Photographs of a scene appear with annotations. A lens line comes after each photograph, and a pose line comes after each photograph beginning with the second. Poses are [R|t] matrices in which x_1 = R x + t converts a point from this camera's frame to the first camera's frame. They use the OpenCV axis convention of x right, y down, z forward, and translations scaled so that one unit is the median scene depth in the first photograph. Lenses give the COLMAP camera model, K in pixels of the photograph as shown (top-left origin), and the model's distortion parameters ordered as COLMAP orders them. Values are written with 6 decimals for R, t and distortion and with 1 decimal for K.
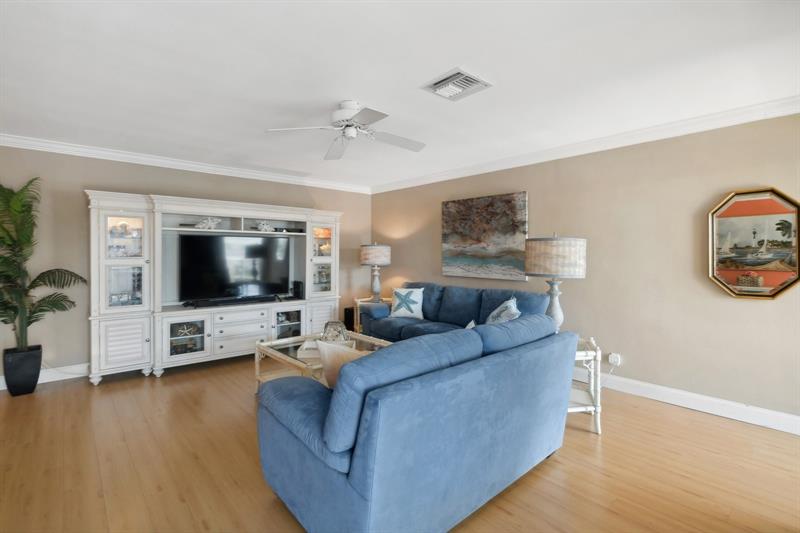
lens RADIAL K [[370.5, 0, 391.9], [0, 370.5, 251.5], [0, 0, 1]] dist [-0.001926, 0.000123]
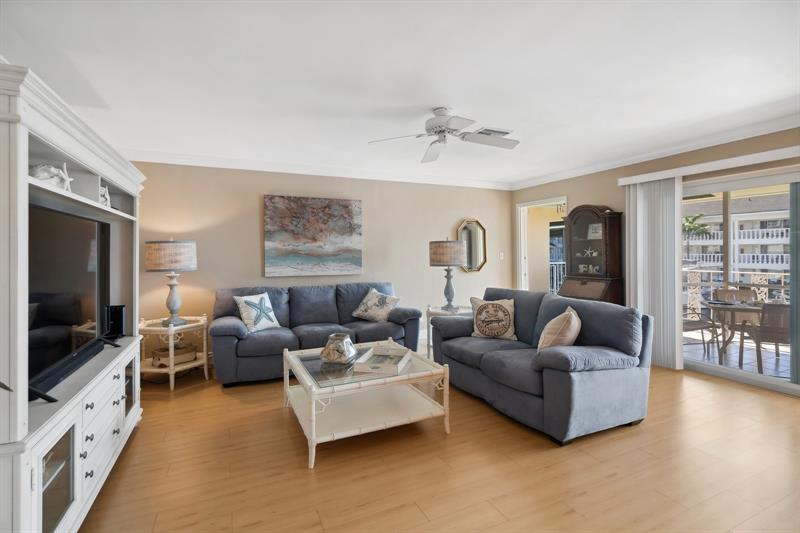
lens RADIAL K [[370.5, 0, 391.9], [0, 370.5, 251.5], [0, 0, 1]] dist [-0.001926, 0.000123]
pose [[0.295710, -0.004149, 0.955269, -0.695880], [0.004128, 0.999987, 0.003065, 0.001418], [-0.955269, 0.003037, 0.295723, 0.496337]]
